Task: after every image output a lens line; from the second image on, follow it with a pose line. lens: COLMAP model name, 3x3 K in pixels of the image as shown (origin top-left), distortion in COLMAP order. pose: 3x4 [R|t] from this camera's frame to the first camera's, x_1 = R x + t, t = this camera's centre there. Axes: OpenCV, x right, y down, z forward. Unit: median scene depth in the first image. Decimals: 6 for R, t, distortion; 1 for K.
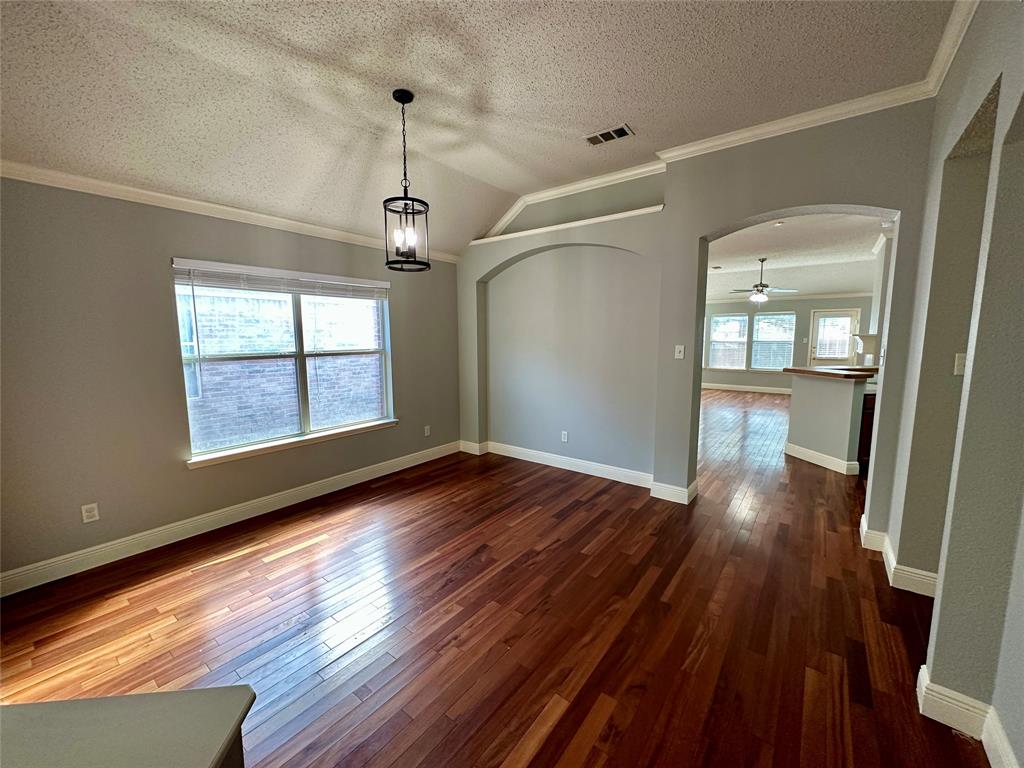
lens RADIAL K [[405.0, 0, 513.7], [0, 405.0, 381.1], [0, 0, 1]] dist [-0.002963, 0.000578]
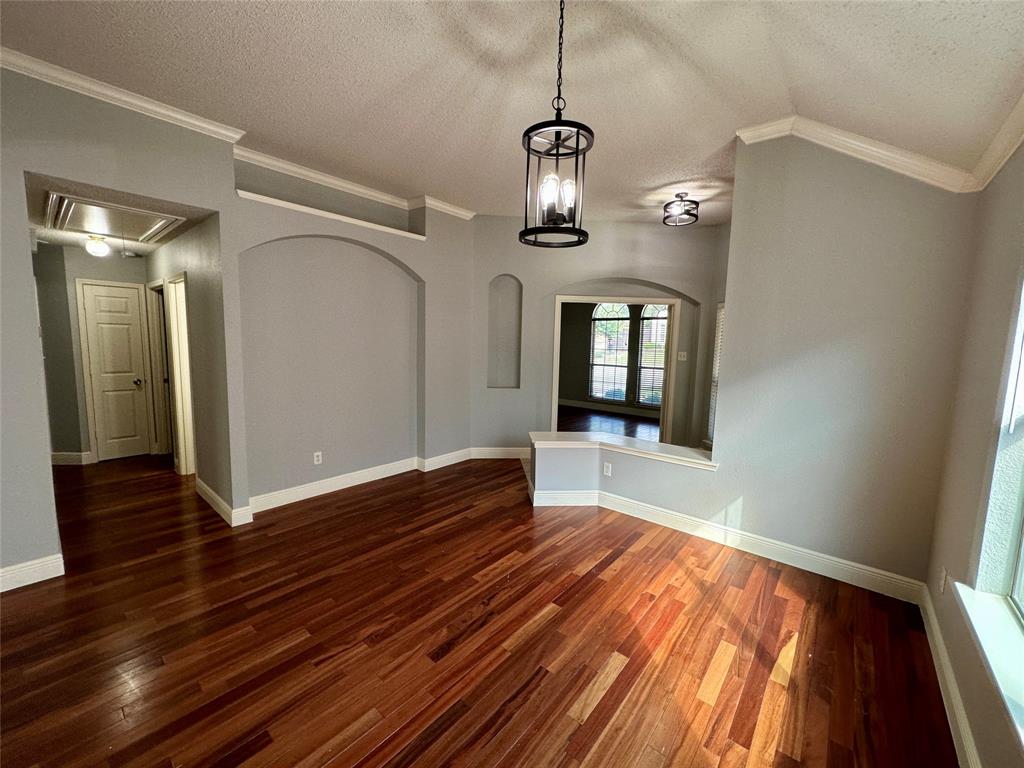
lens RADIAL K [[405.0, 0, 512.9], [0, 405.0, 378.7], [0, 0, 1]] dist [-0.002963, 0.000578]
pose [[-0.998482, -0.025385, 0.048885, -0.178569], [-0.015030, 0.979359, 0.201567, -0.146056], [-0.052993, 0.200526, -0.978254, 1.271491]]
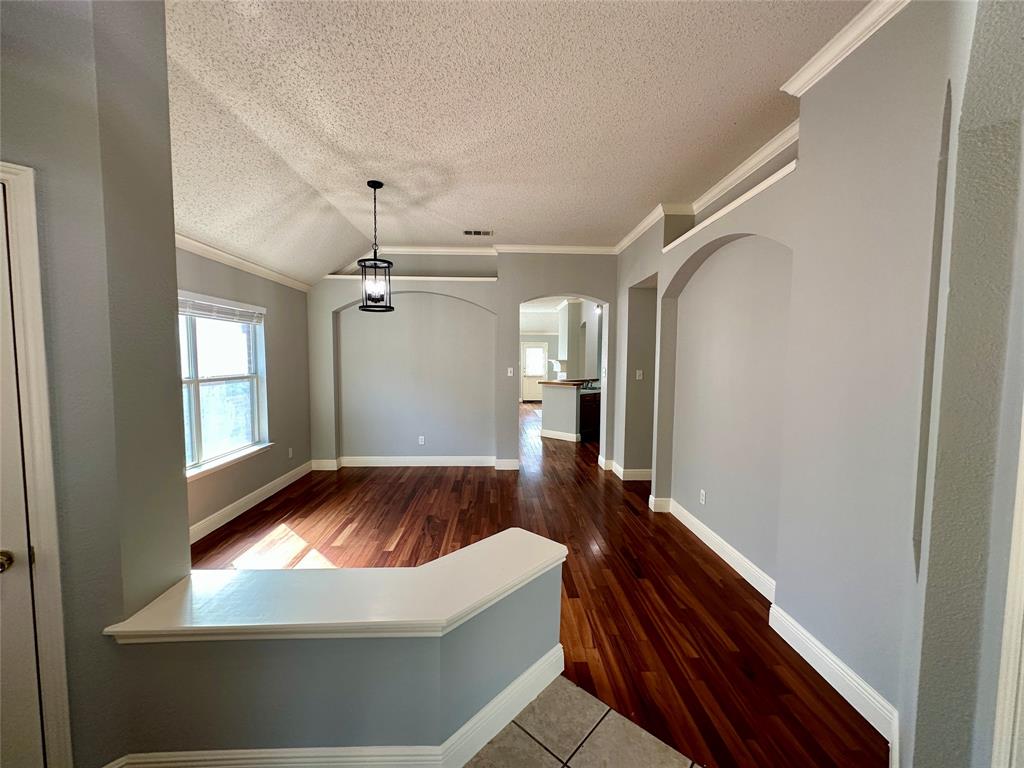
lens RADIAL K [[405.0, 0, 512.8], [0, 405.0, 381.8], [0, 0, 1]] dist [-0.002963, 0.000578]
pose [[0.769991, -0.029011, 0.637394, -0.580480], [0.062087, 0.997632, -0.029596, 0.012501], [-0.635026, 0.062363, 0.769969, -0.206703]]
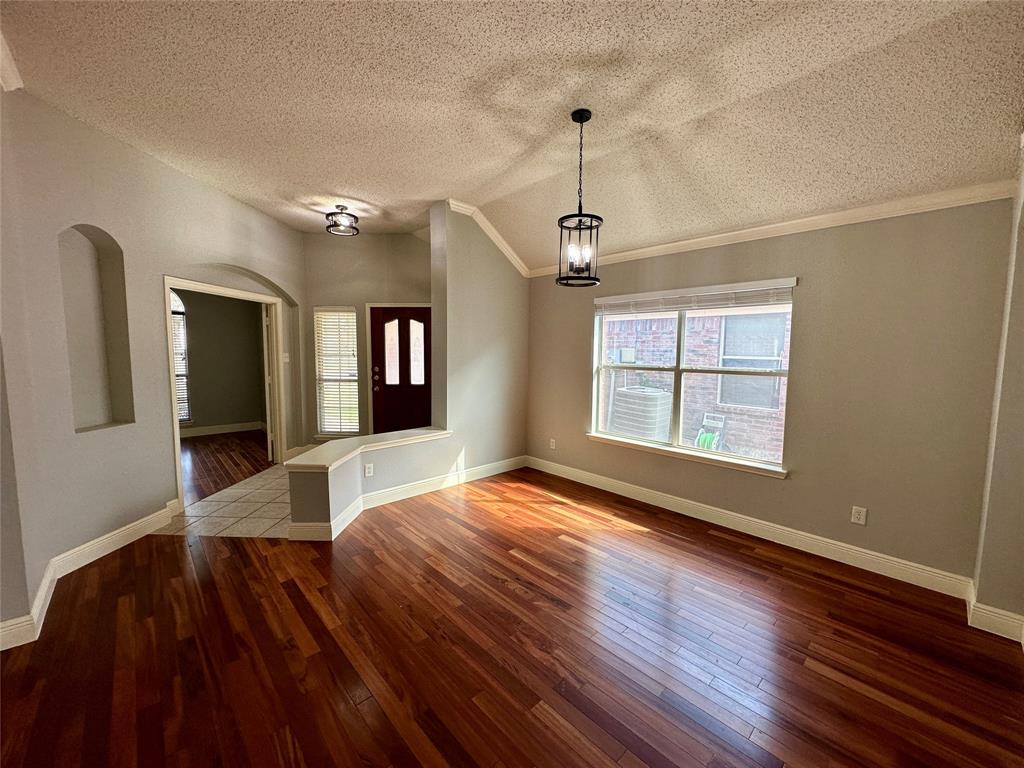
lens RADIAL K [[405.0, 0, 508.7], [0, 405.0, 380.7], [0, 0, 1]] dist [-0.002963, 0.000578]
pose [[-0.174492, 0.080611, -0.981353, 0.588338], [-0.116818, 0.987910, 0.101921, -0.094644], [0.977705, 0.132424, -0.162966, 0.783174]]
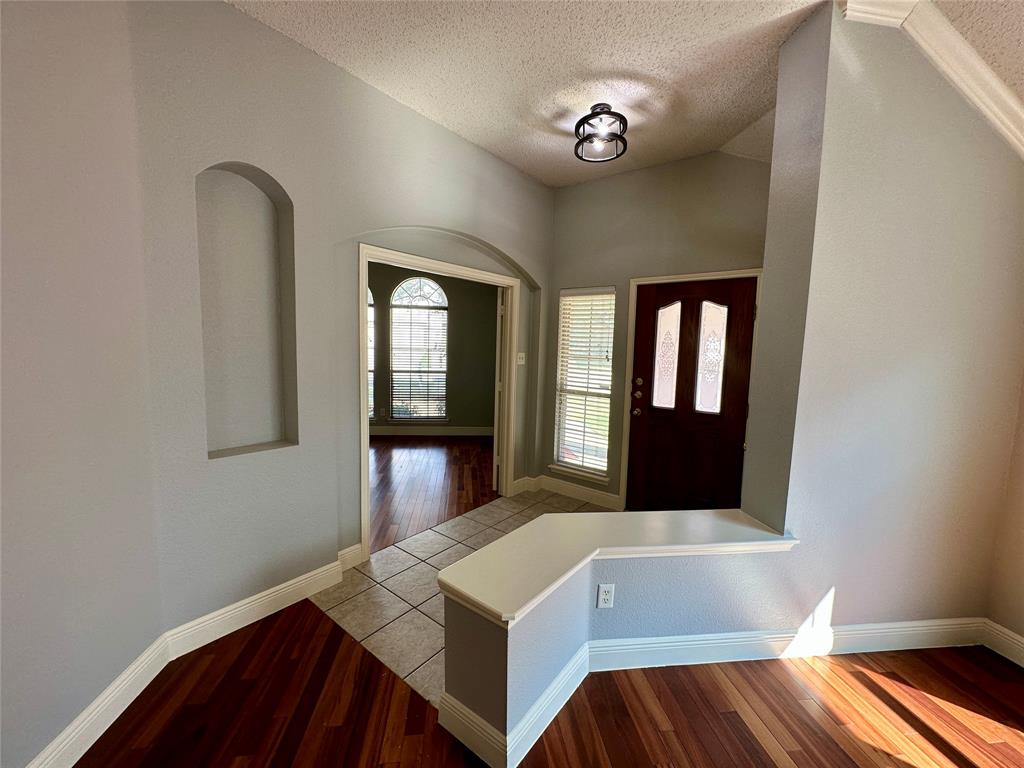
lens RADIAL K [[405.0, 0, 512.8], [0, 405.0, 382.7], [0, 0, 1]] dist [-0.002963, 0.000578]
pose [[-0.717775, 0.048399, -0.694591, 0.060898], [-0.103733, 0.979015, 0.175414, -0.059946], [0.688505, 0.197960, -0.697691, 0.507503]]
